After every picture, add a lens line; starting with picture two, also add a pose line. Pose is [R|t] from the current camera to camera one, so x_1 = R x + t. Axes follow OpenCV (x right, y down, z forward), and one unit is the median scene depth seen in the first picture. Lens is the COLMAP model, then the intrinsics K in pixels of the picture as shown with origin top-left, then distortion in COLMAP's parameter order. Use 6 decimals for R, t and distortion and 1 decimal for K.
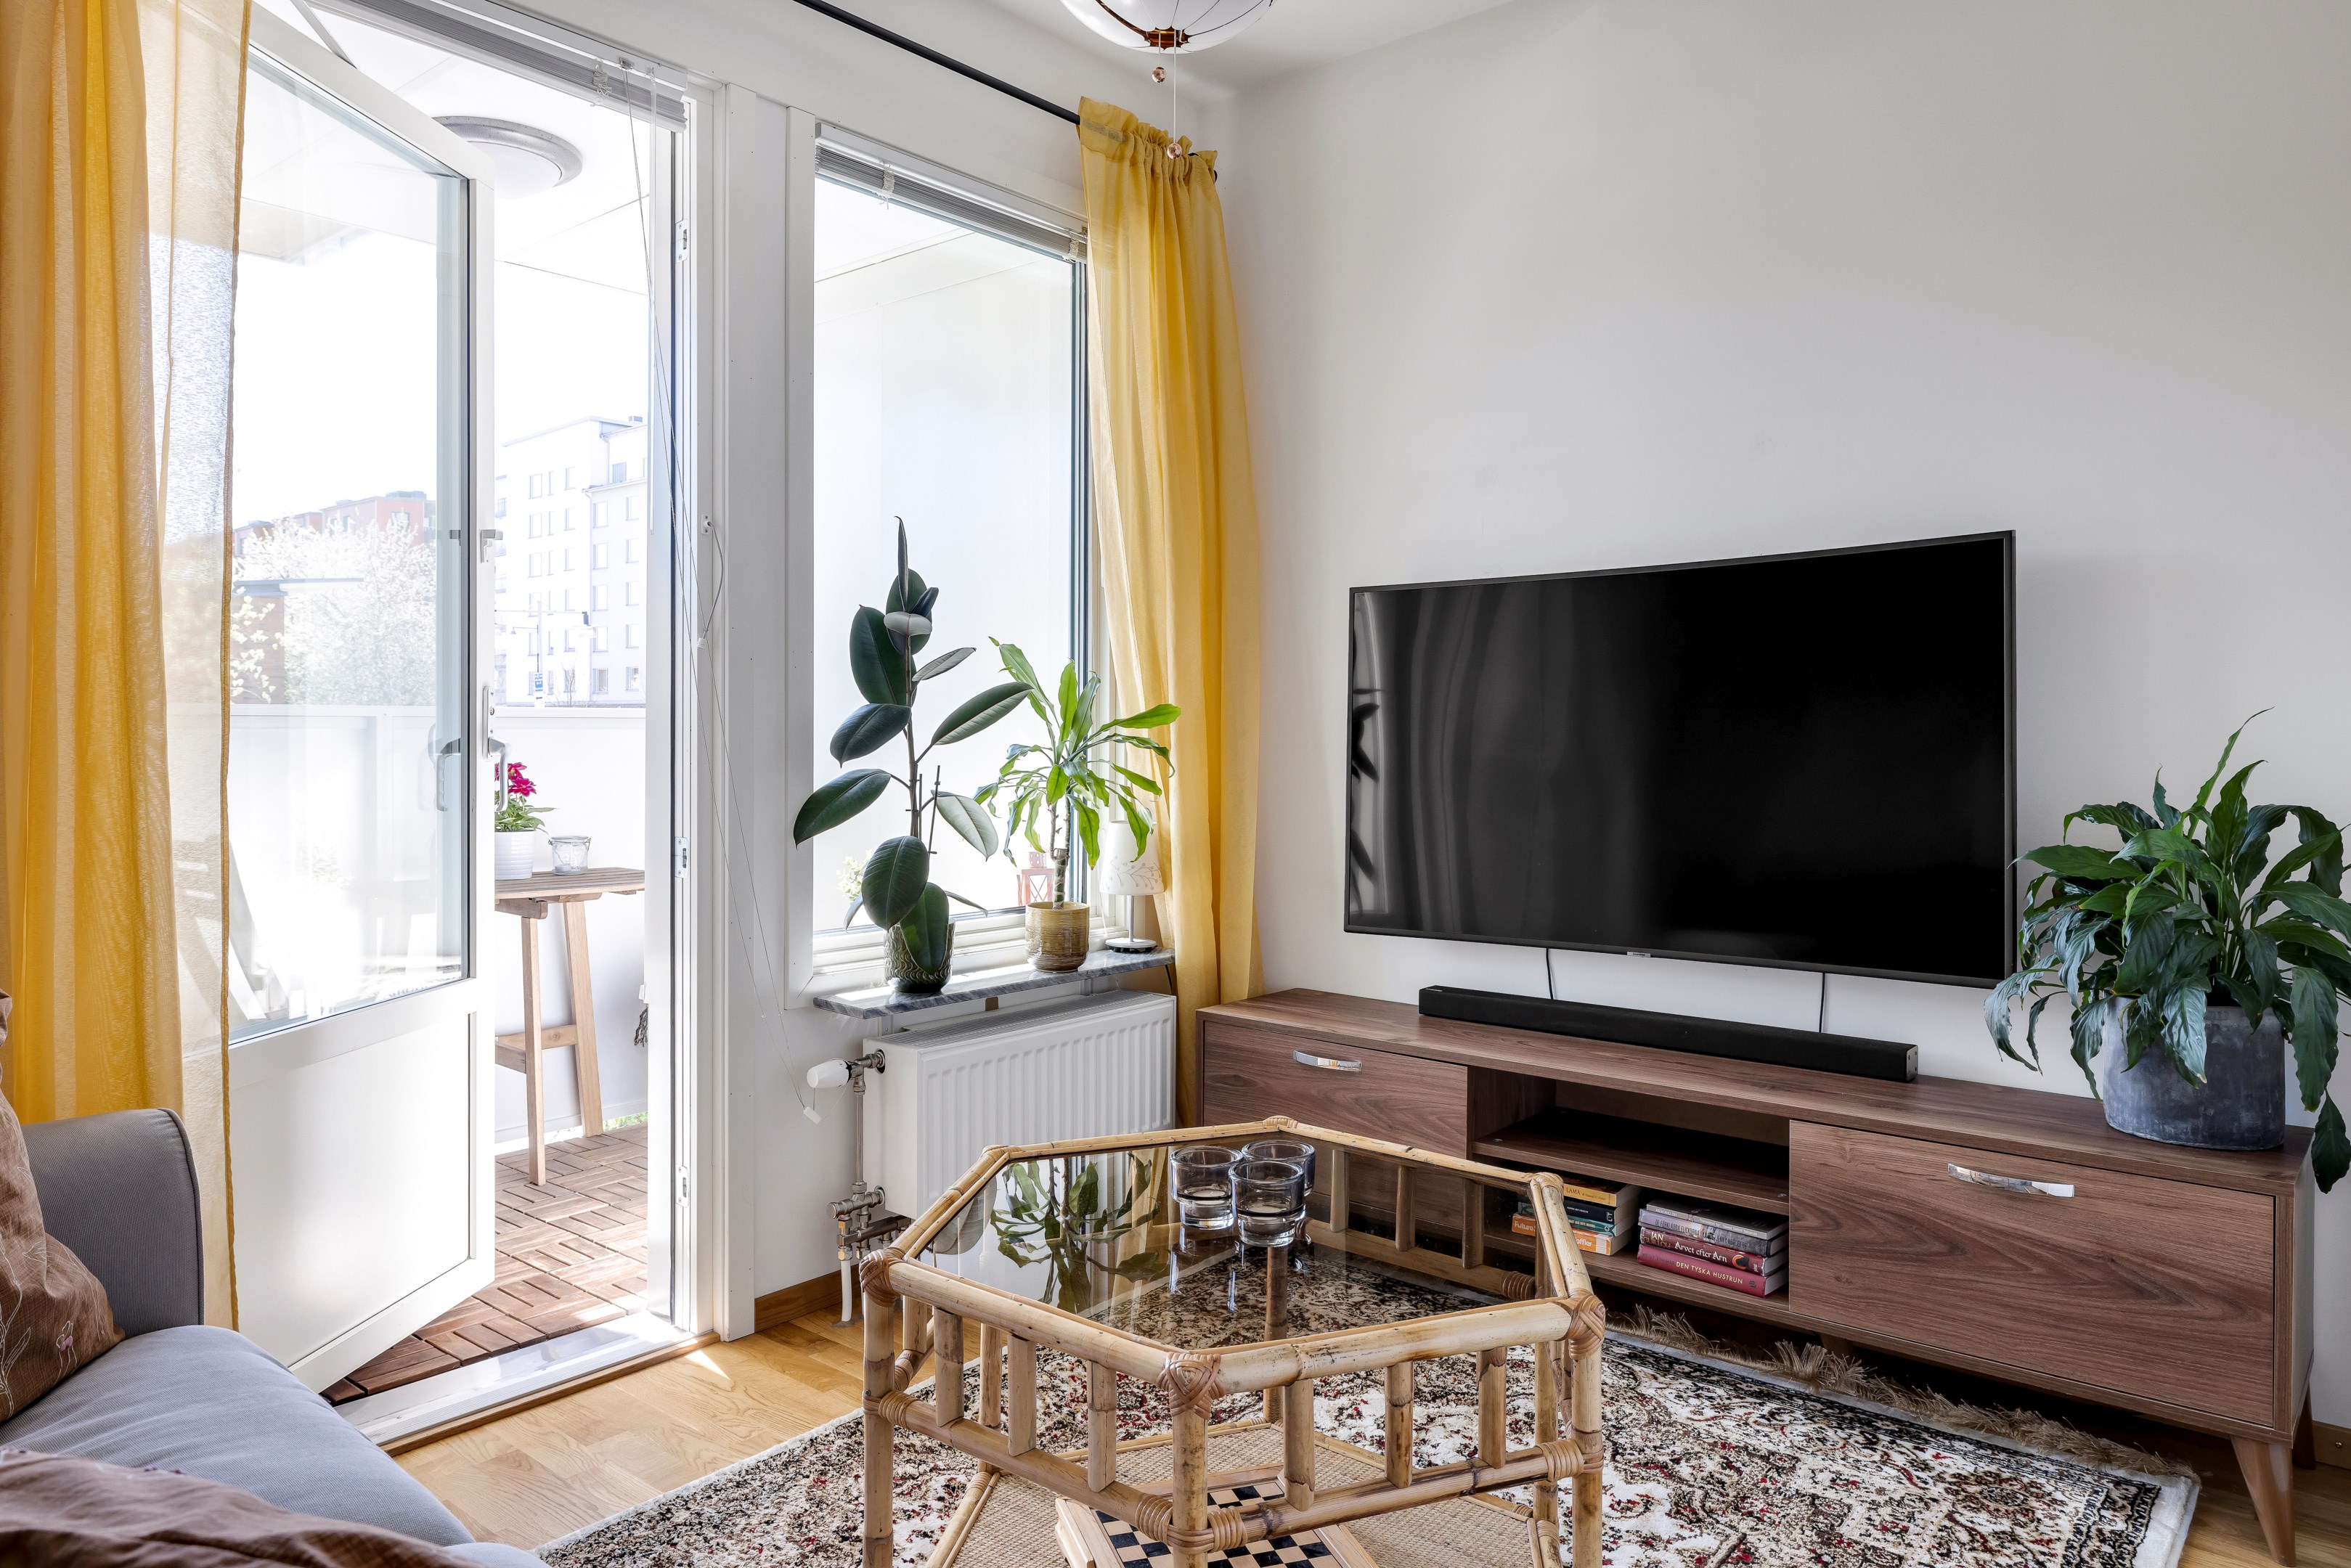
lens RADIAL K [[1518.4, 0, 1181.6], [0, 1518.4, 737.2], [0, 0, 1]] dist [-0.001445, 0.001126]
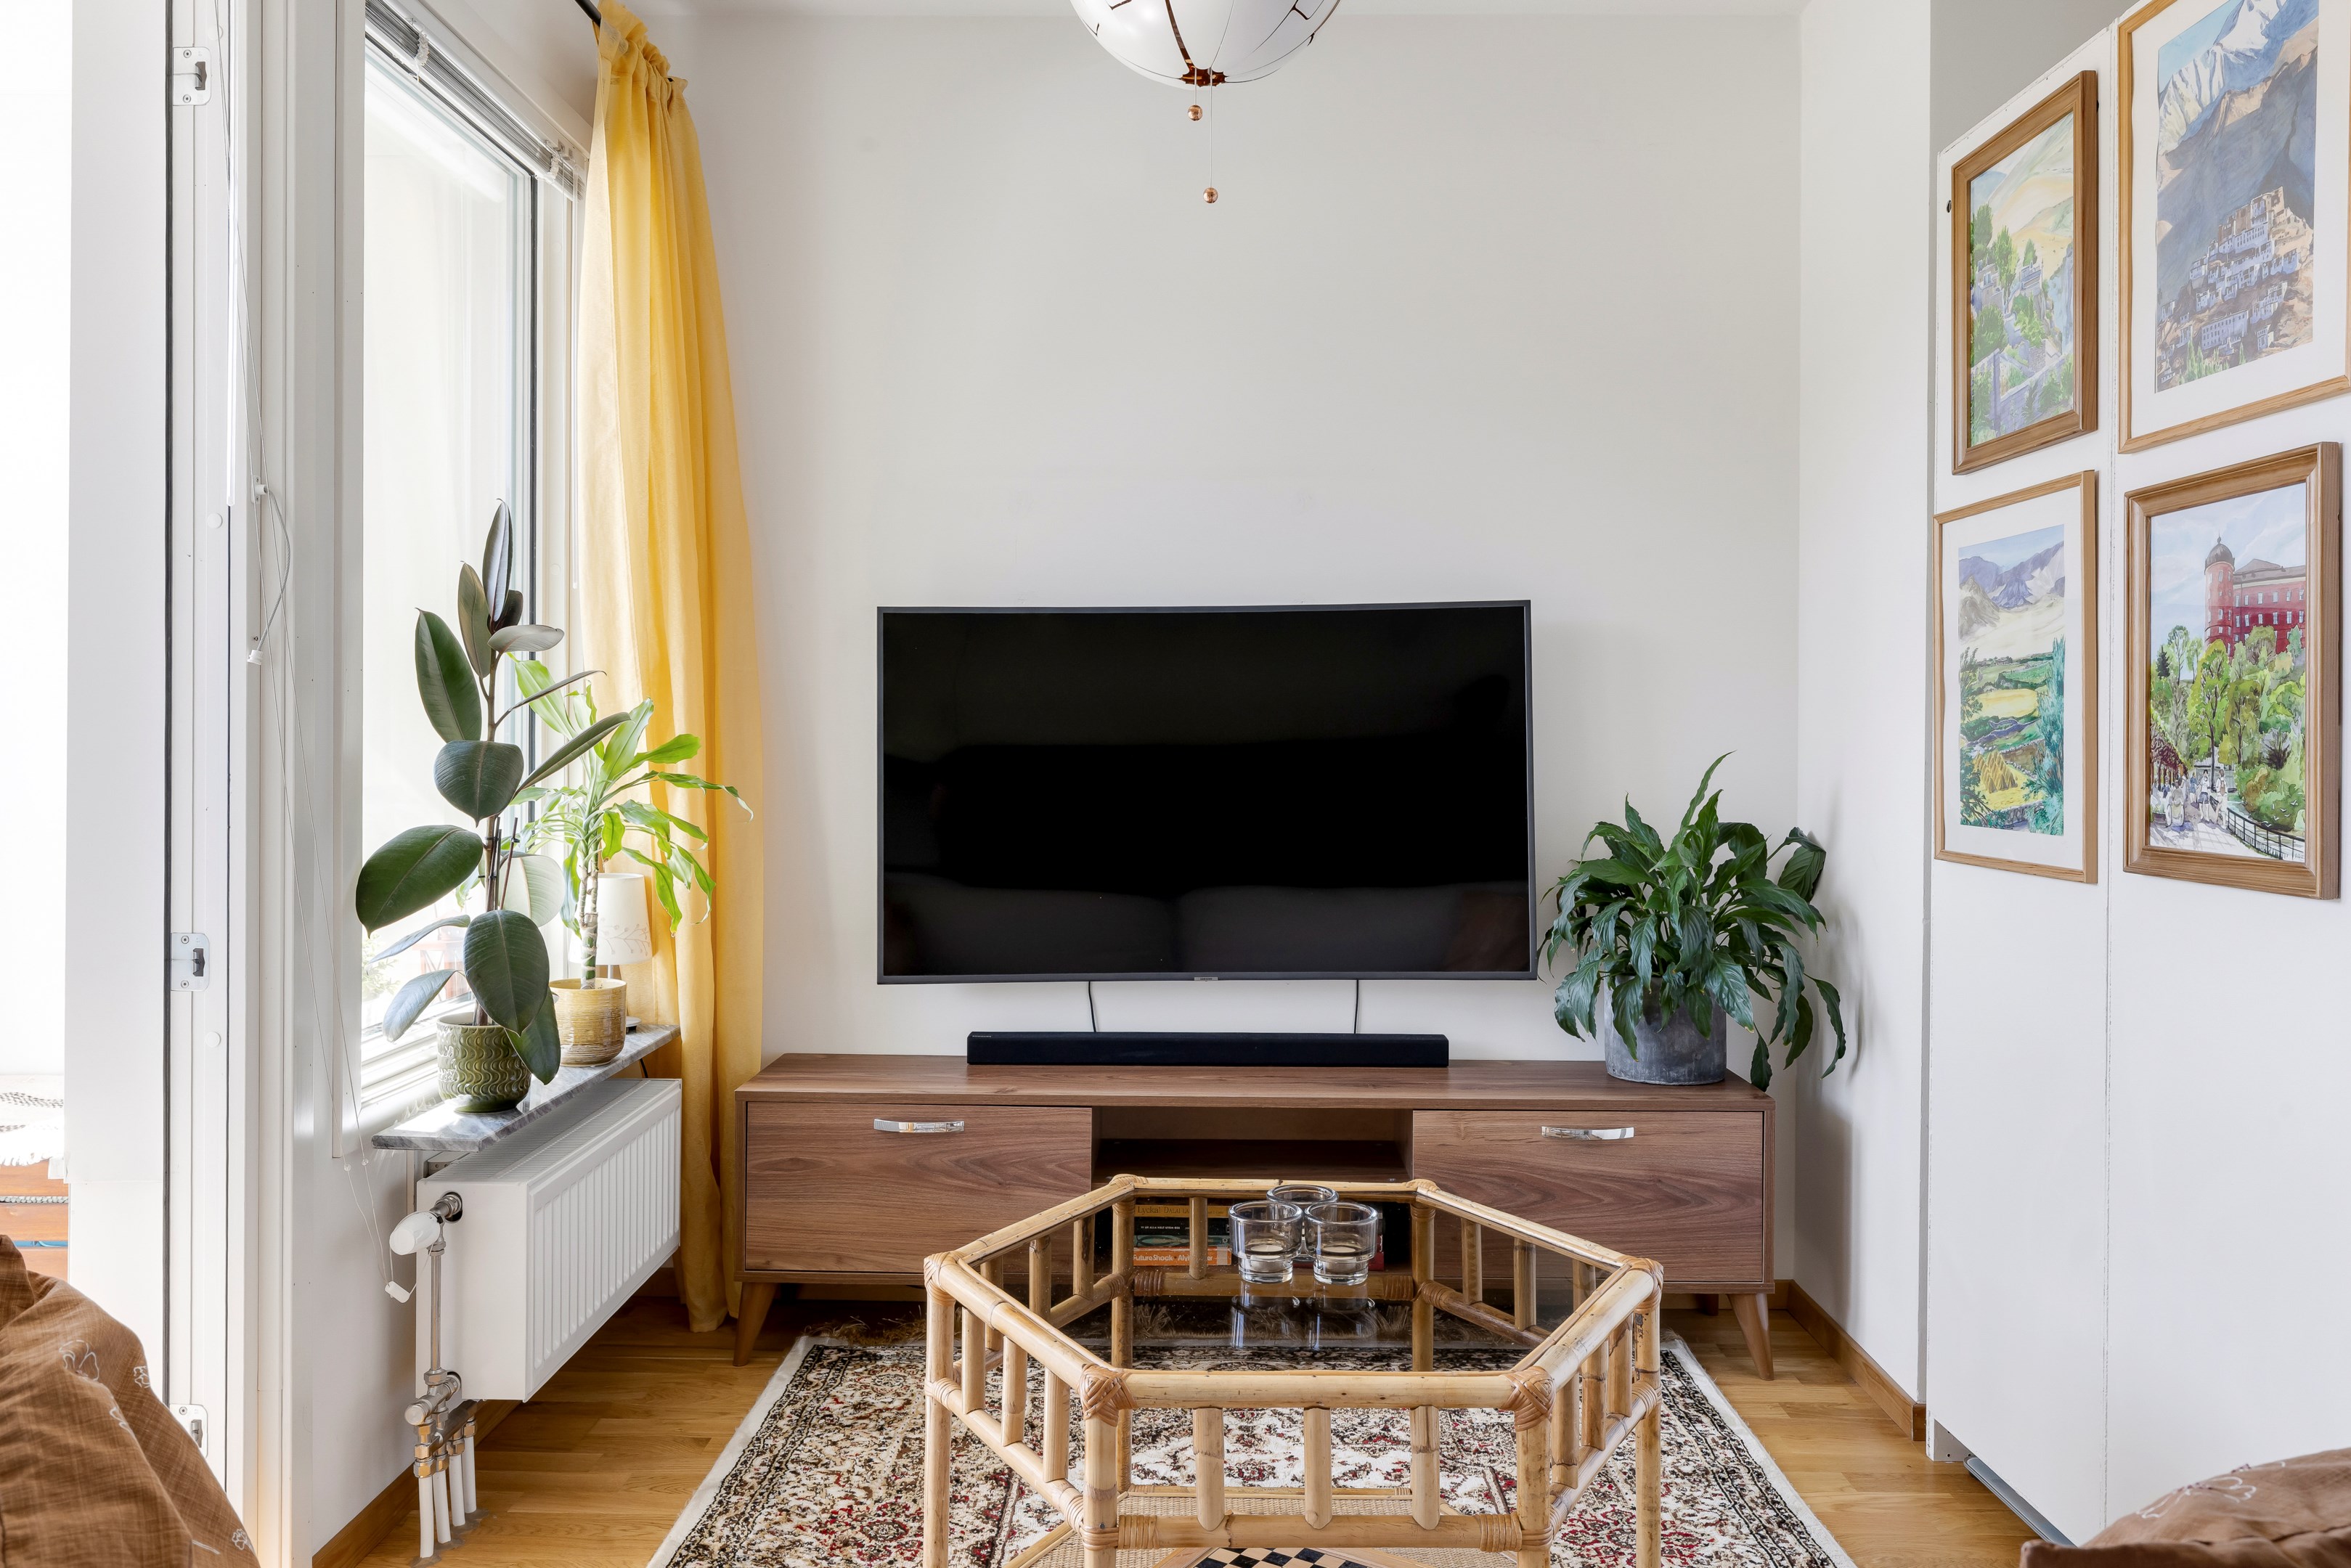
lens RADIAL K [[1720.2, 0, 1203.2], [0, 1720.2, 745.6], [0, 0, 1]] dist [-0.000669, -0.000681]
pose [[0.774344, -0.003604, 0.632755, -0.450503], [0.000516, 0.999987, 0.005064, -0.023043], [-0.632765, -0.003595, 0.774336, 0.089060]]
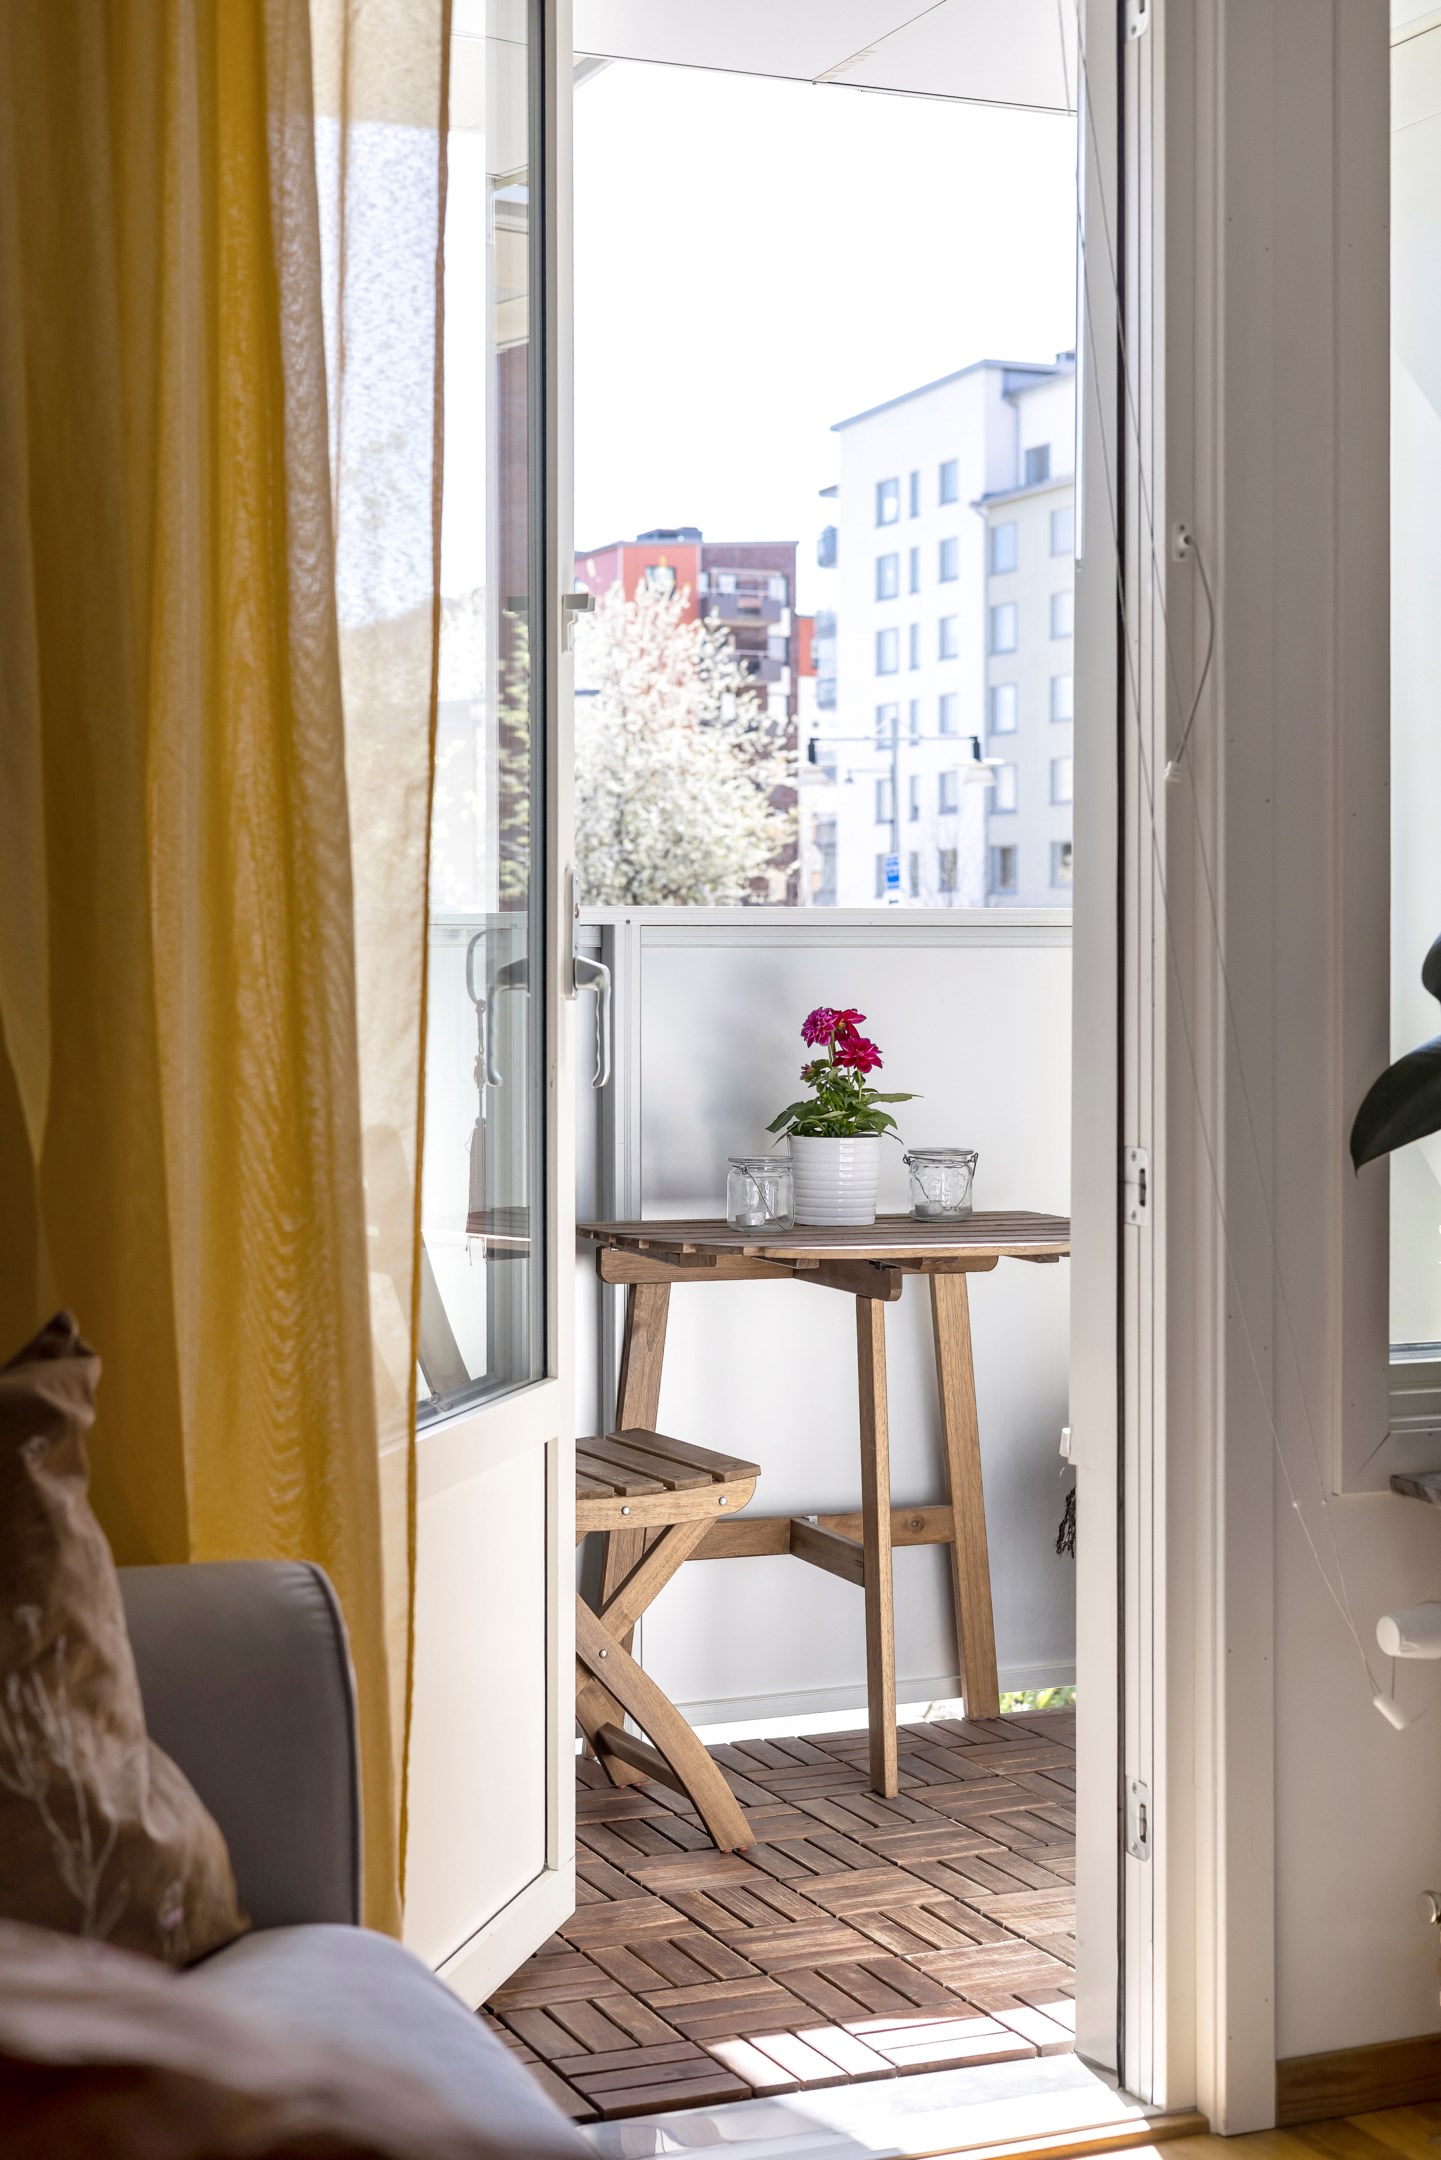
lens RADIAL K [[3135.1, 0, 720.4], [0, 3135.1, 960.6], [0, 0, 1]] dist [-0.012243, 0.031850]
pose [[0.897837, -0.002073, -0.440323, 0.014945], [-0.000562, 0.999983, -0.005854, 0.008057], [0.440328, 0.005503, 0.897820, -0.026281]]
